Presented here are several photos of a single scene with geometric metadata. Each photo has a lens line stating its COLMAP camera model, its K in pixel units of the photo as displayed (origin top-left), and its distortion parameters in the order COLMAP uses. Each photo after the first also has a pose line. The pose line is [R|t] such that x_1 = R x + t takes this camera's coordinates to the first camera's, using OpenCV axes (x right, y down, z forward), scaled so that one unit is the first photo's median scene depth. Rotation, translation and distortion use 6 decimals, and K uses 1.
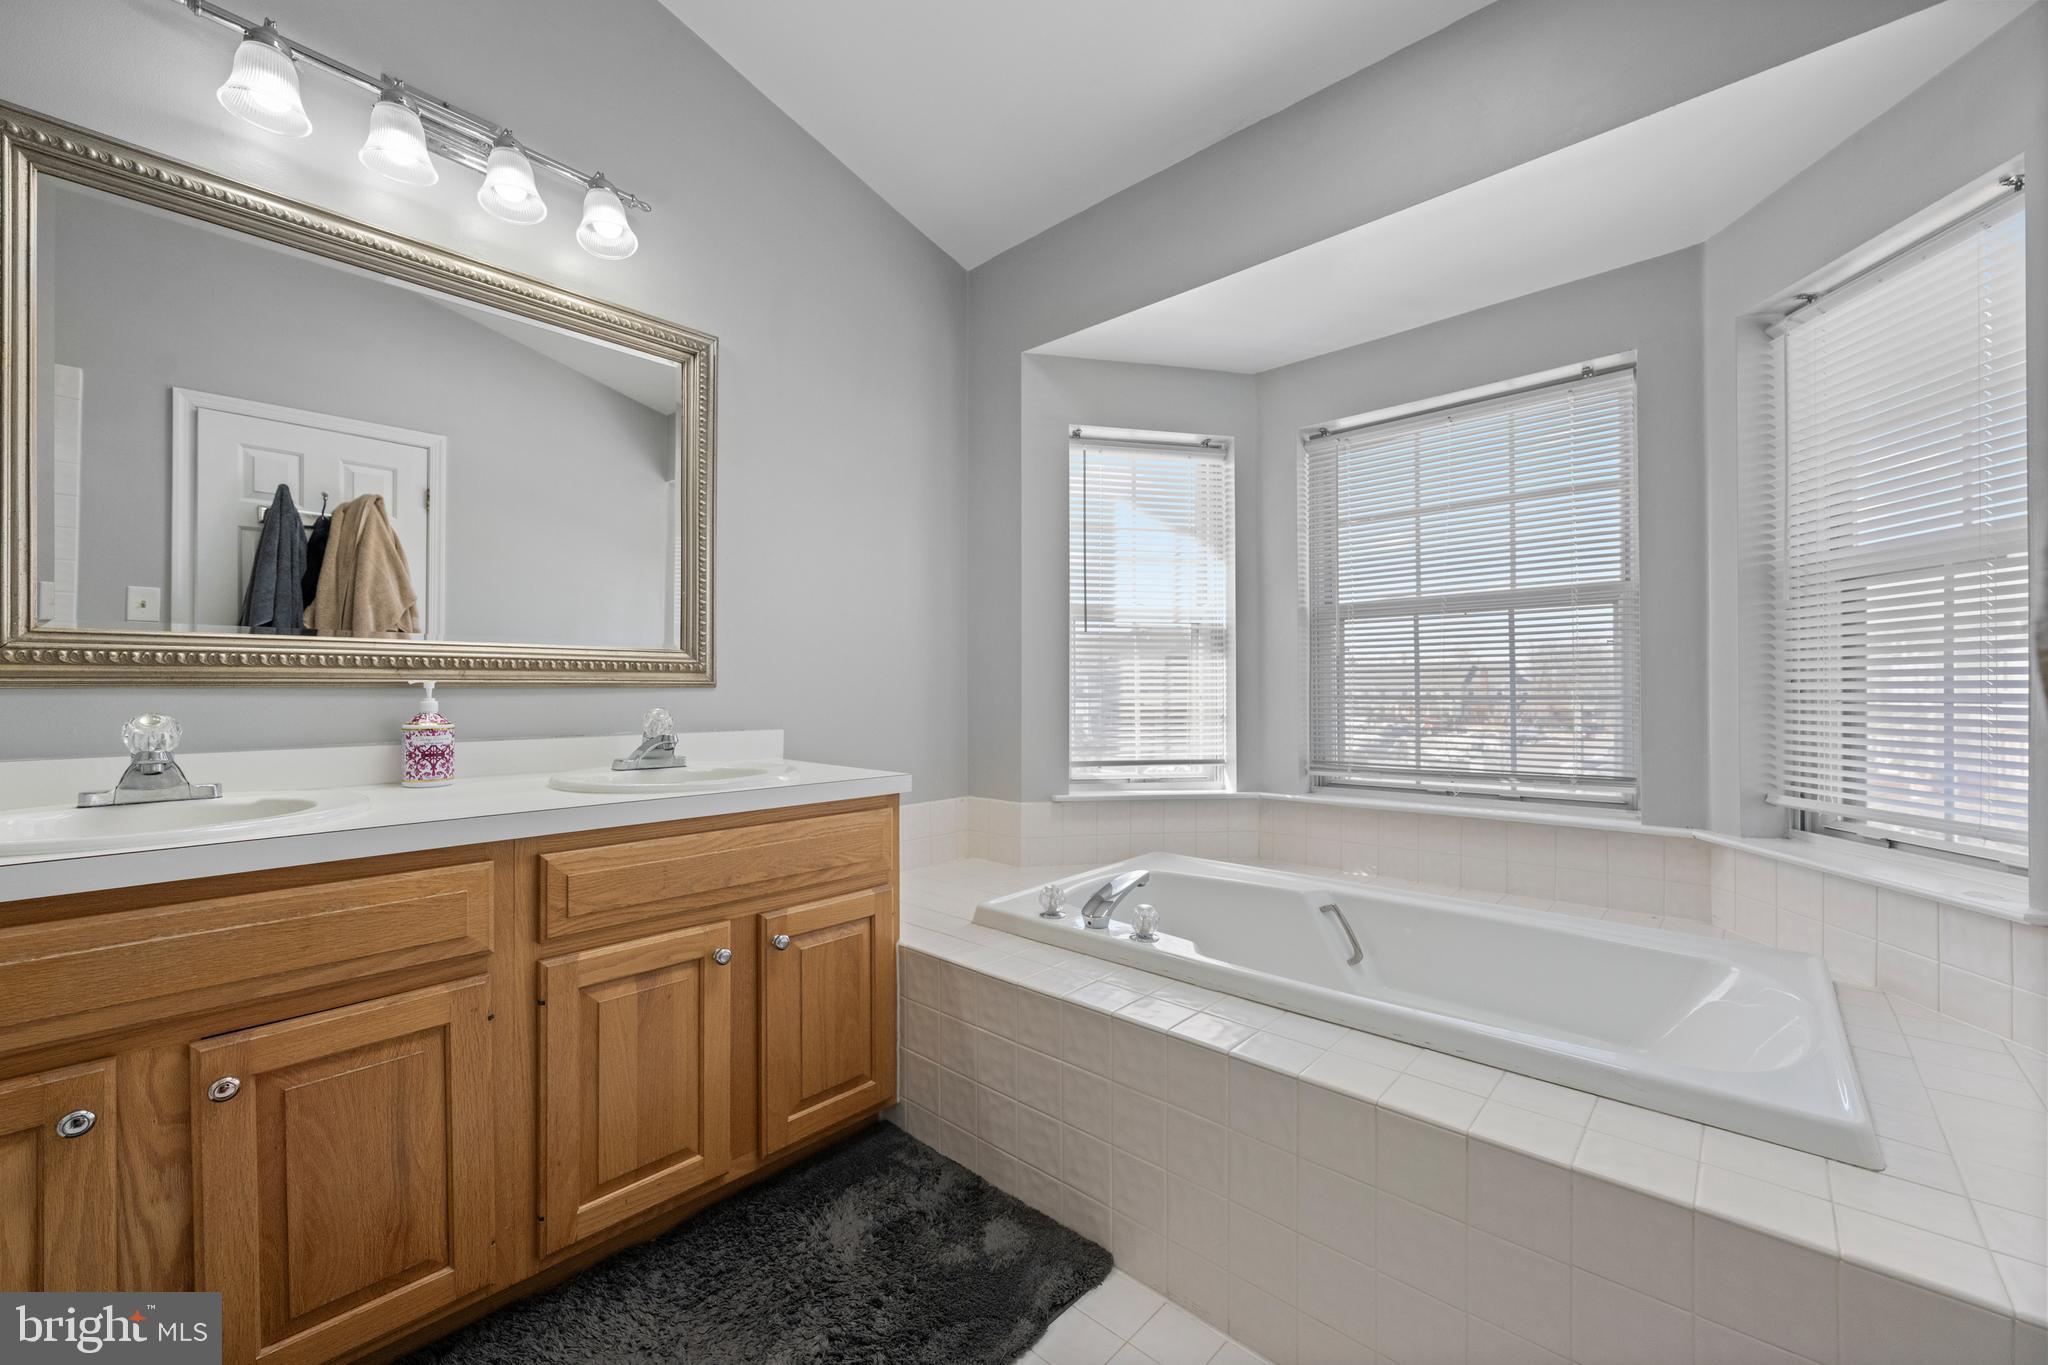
lens RADIAL K [[812.0, 0, 1016.1], [0, 812.0, 686.5], [0, 0, 1]] dist [-0.000285, 0.000099]
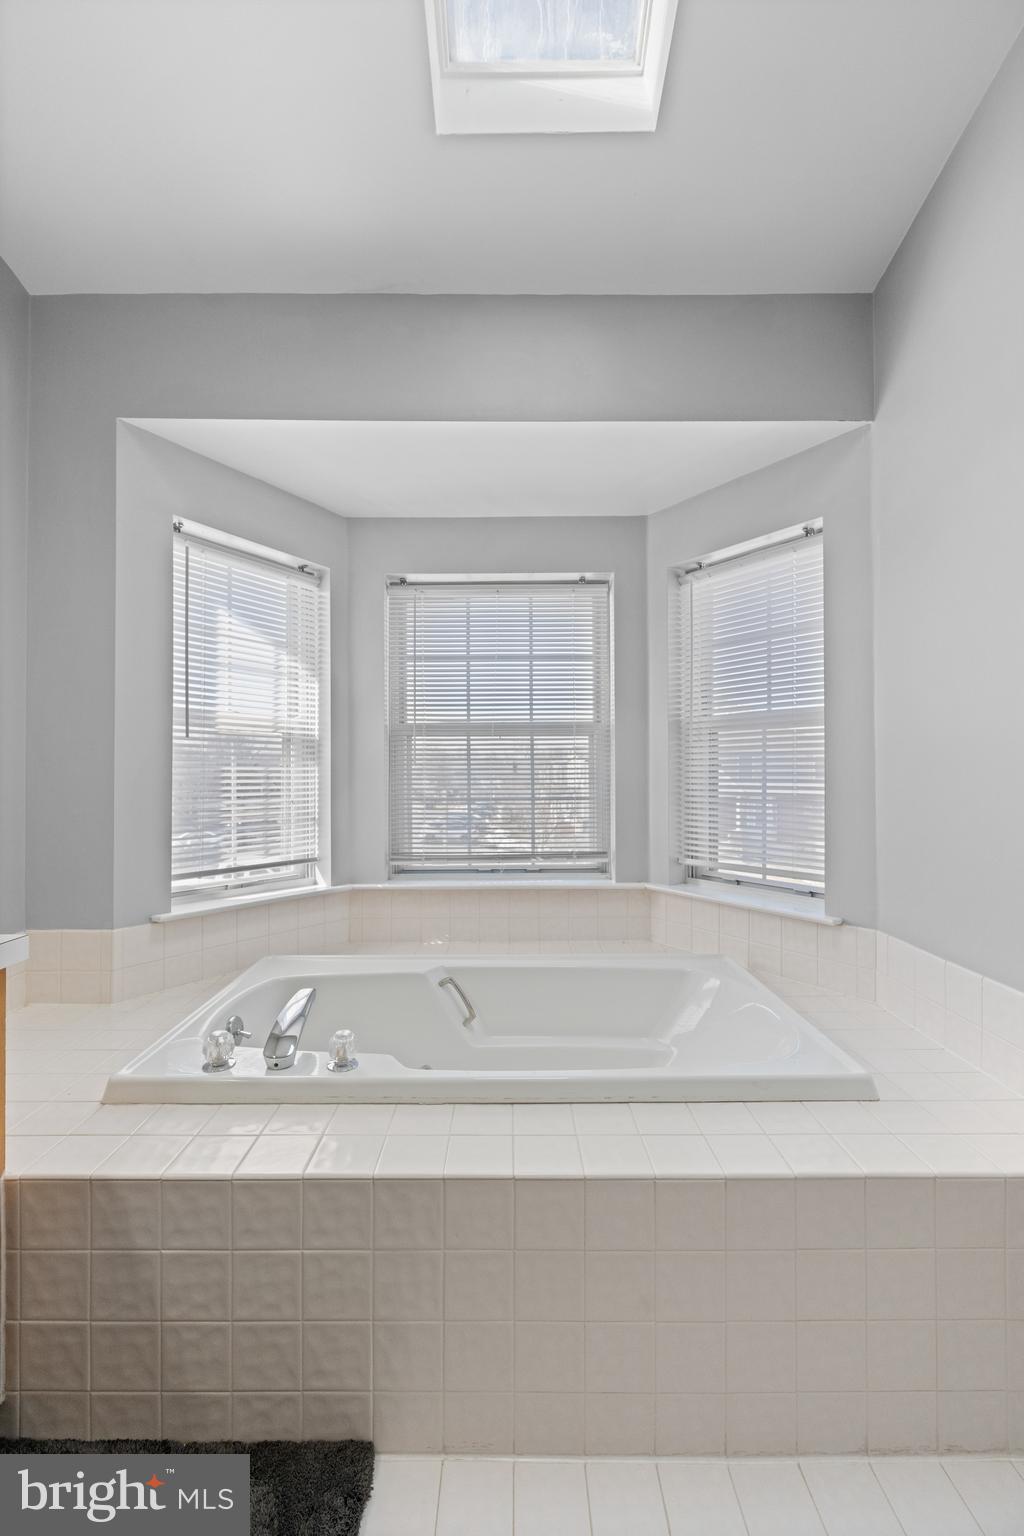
lens RADIAL K [[609.0, 0, 460.8], [0, 609.0, 767.3], [0, 0, 1]] dist [-0.000285, 0.000099]
pose [[0.730175, 0.005522, 0.683238, -0.205547], [-0.003111, 0.999984, -0.004758, -0.037096], [-0.683253, 0.001349, 0.730180, 0.321243]]
